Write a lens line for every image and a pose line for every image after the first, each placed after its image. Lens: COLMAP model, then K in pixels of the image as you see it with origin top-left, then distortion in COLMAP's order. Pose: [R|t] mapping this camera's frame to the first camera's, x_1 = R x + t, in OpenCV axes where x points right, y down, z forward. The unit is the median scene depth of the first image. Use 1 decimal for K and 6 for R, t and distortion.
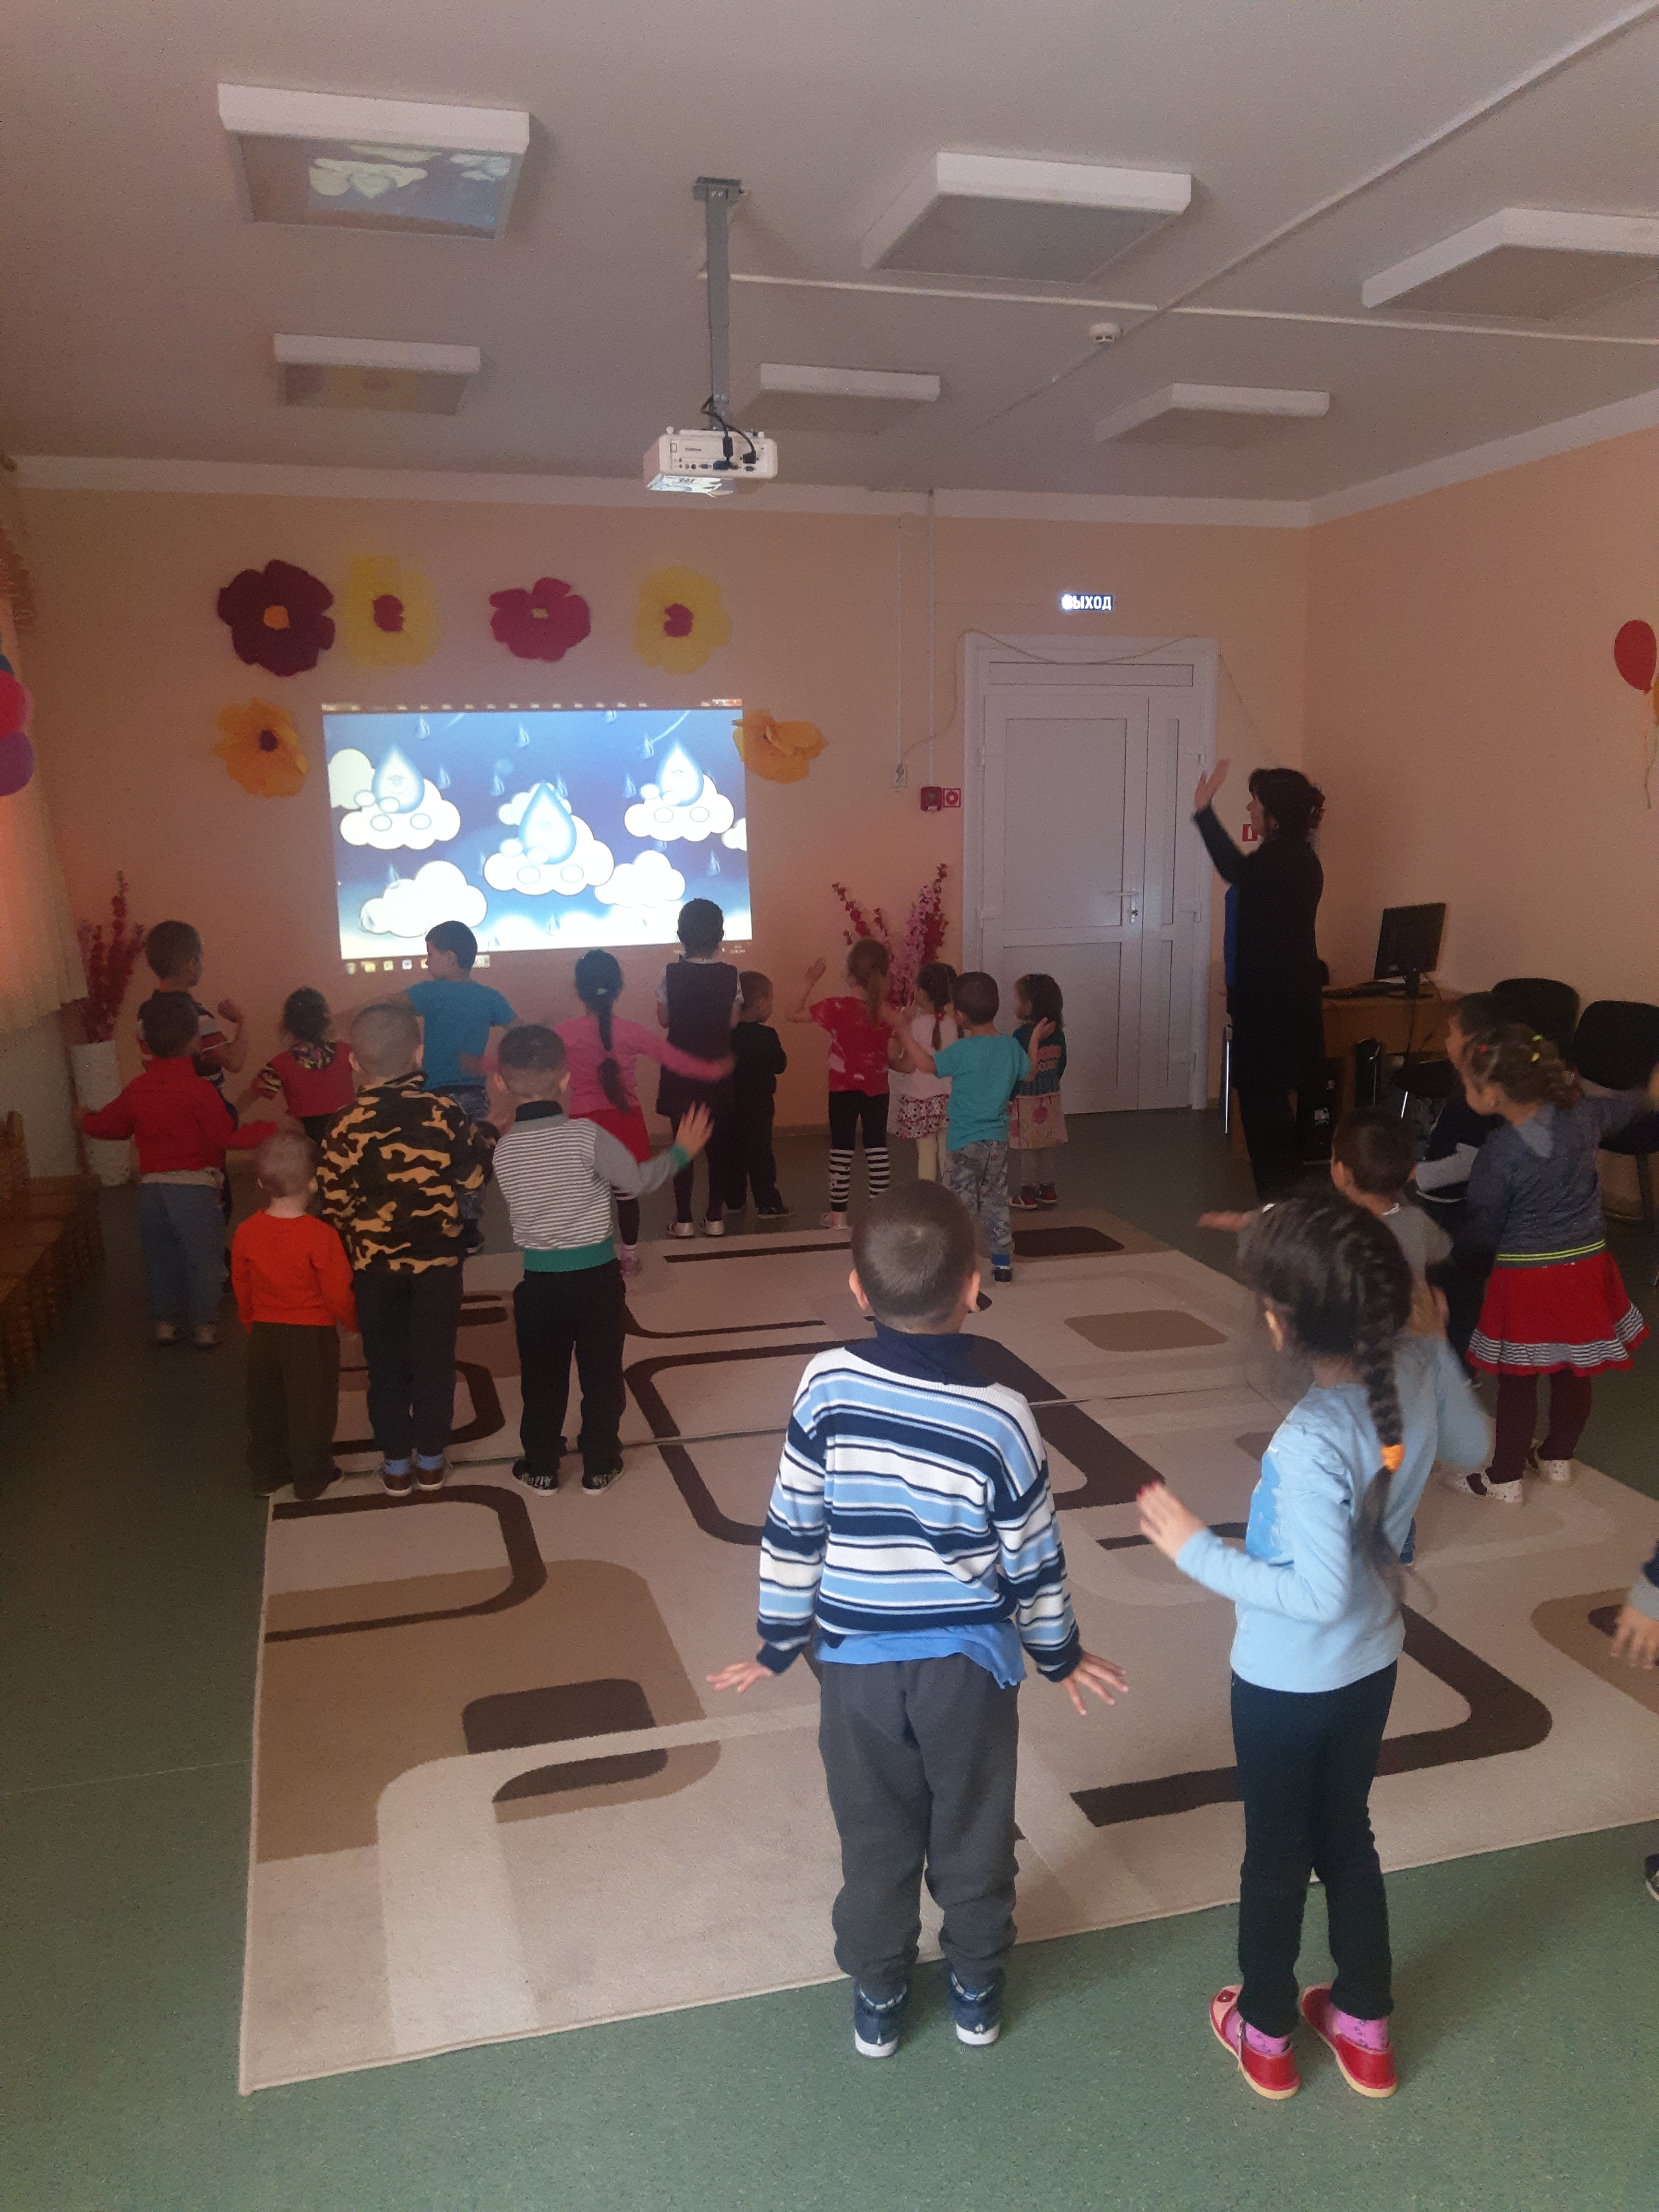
lens RADIAL K [[1752.0, 0, 829.5], [0, 1752.0, 1106.0], [0, 0, 1]] dist [0.006841, -0.000617]
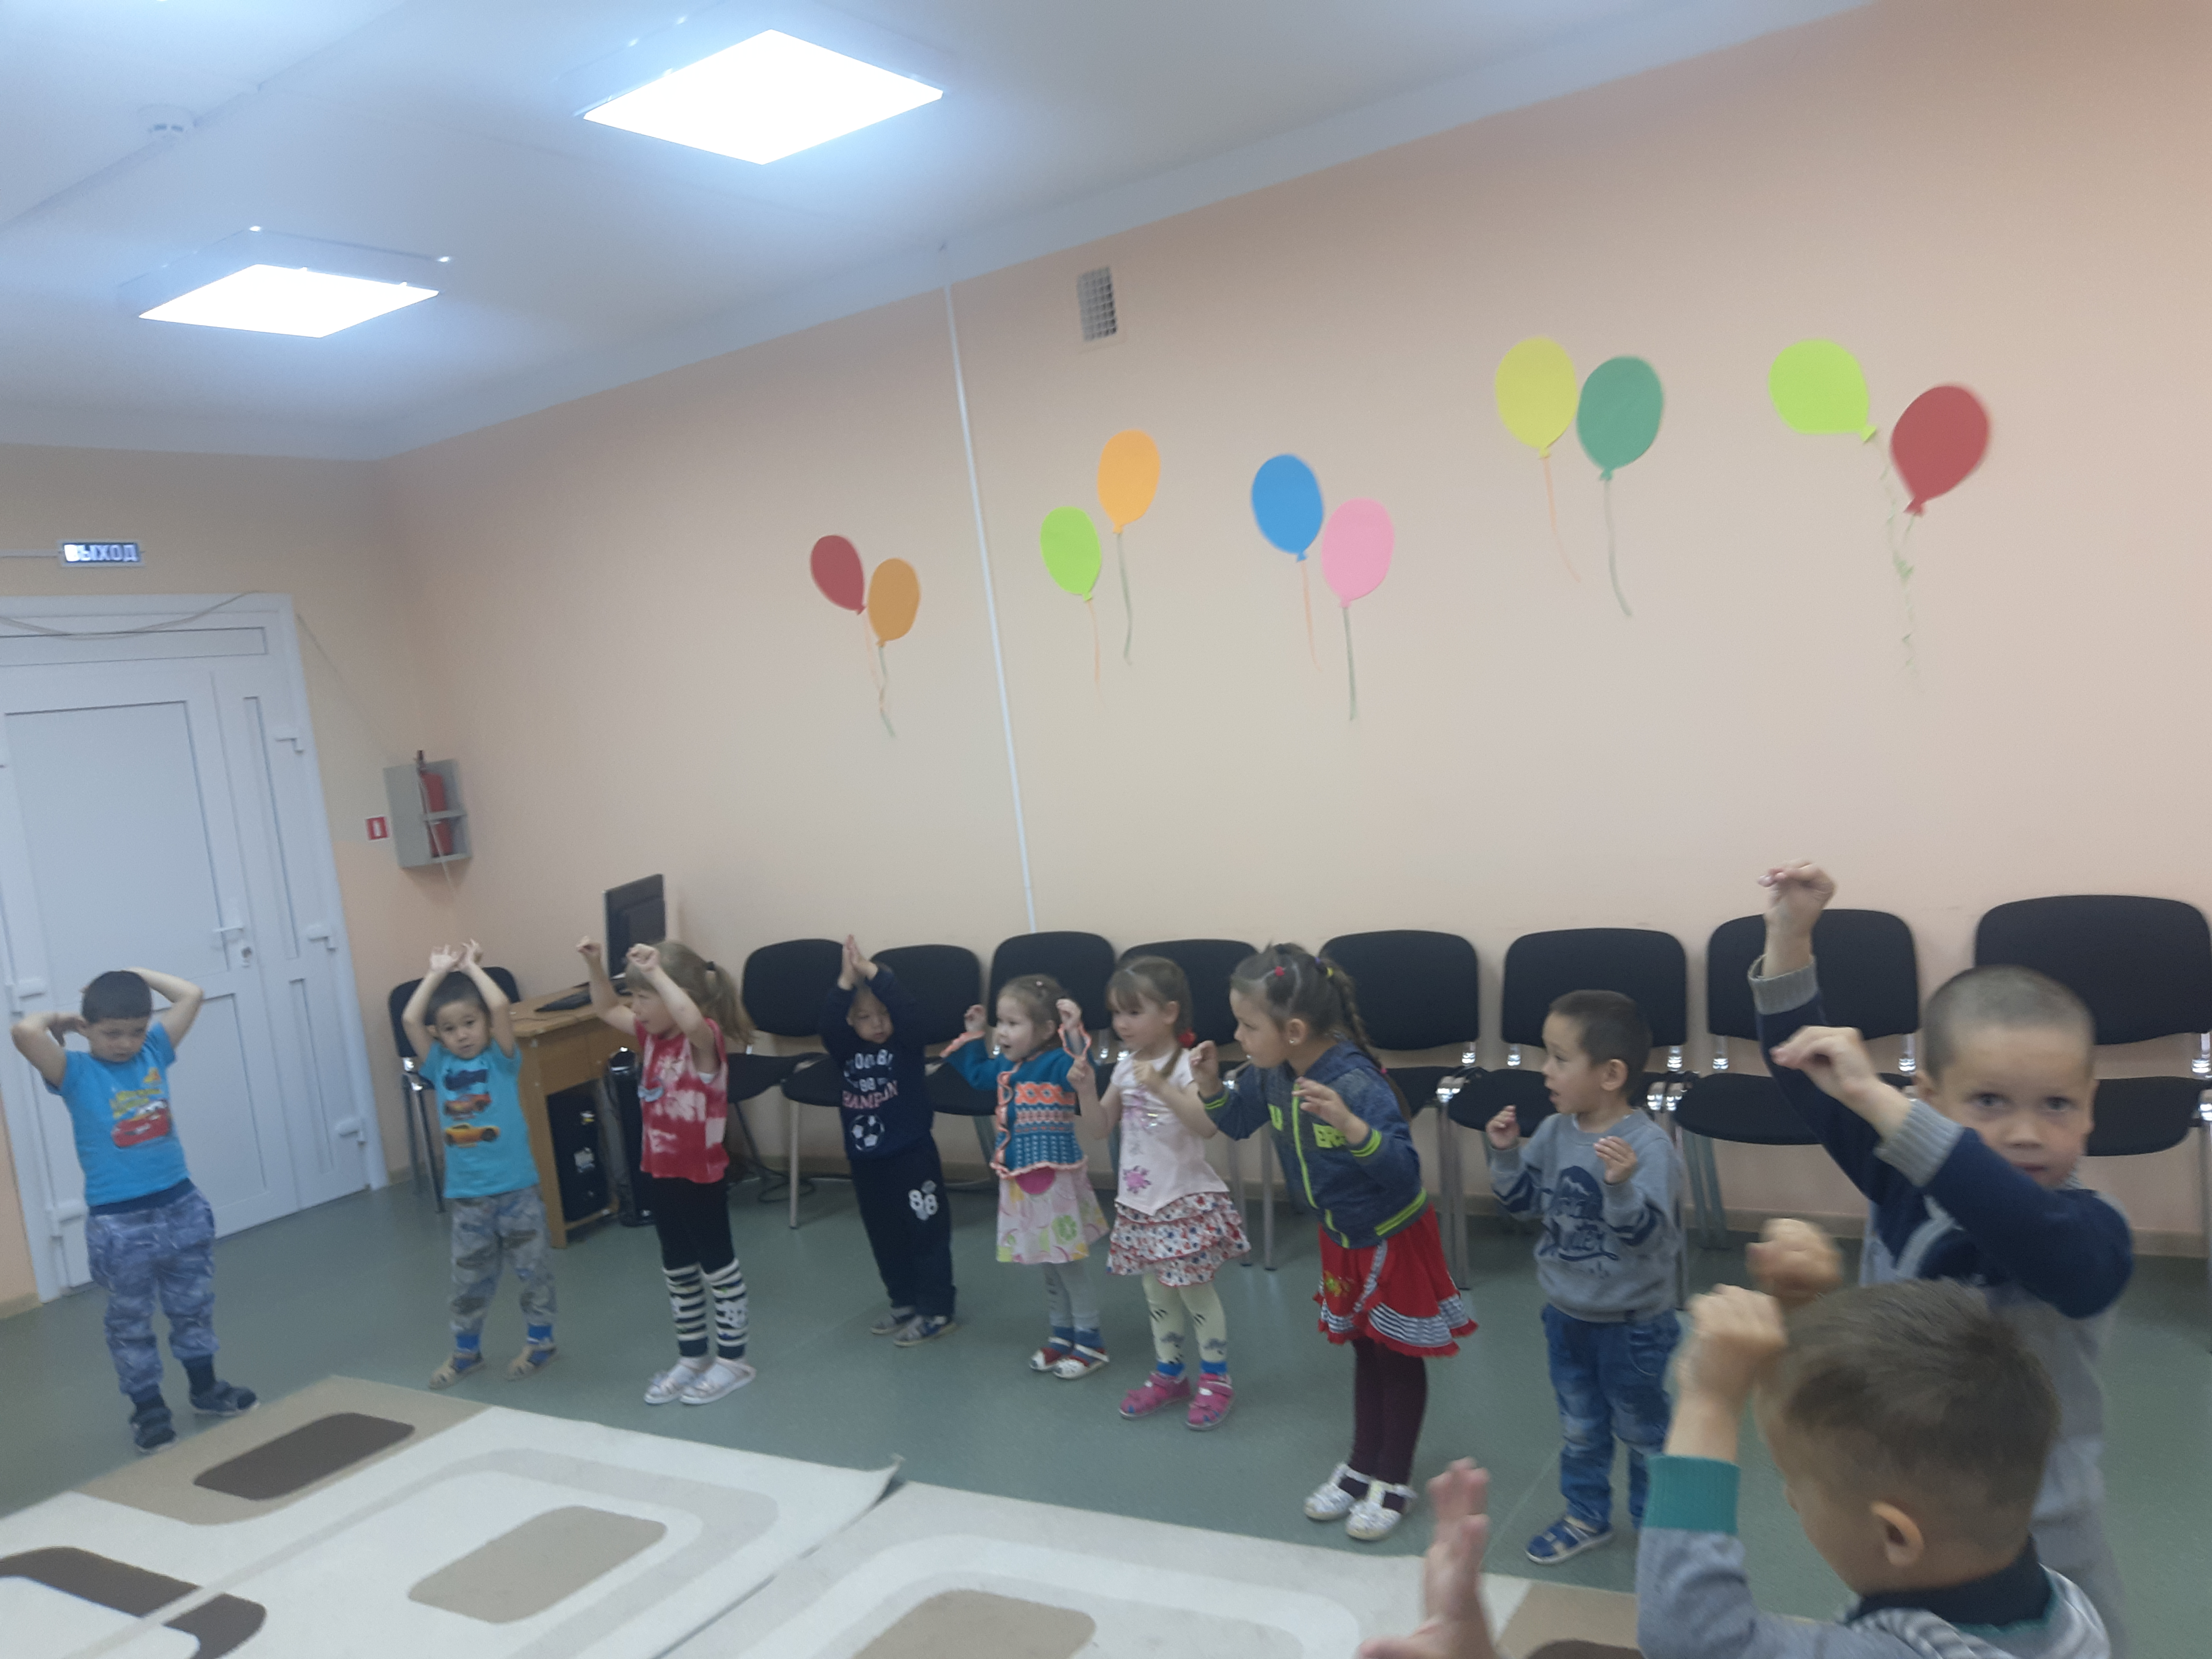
lens RADIAL K [[1752.0, 0, 1106.0], [0, 1752.0, 829.5], [0, 0, 1]] dist [0.006841, -0.000617]
pose [[0.745965, -0.131488, 0.652876, -0.045468], [0.227000, 0.971813, -0.063644, -0.039602], [-0.626105, 0.195679, 0.754786, 0.257691]]
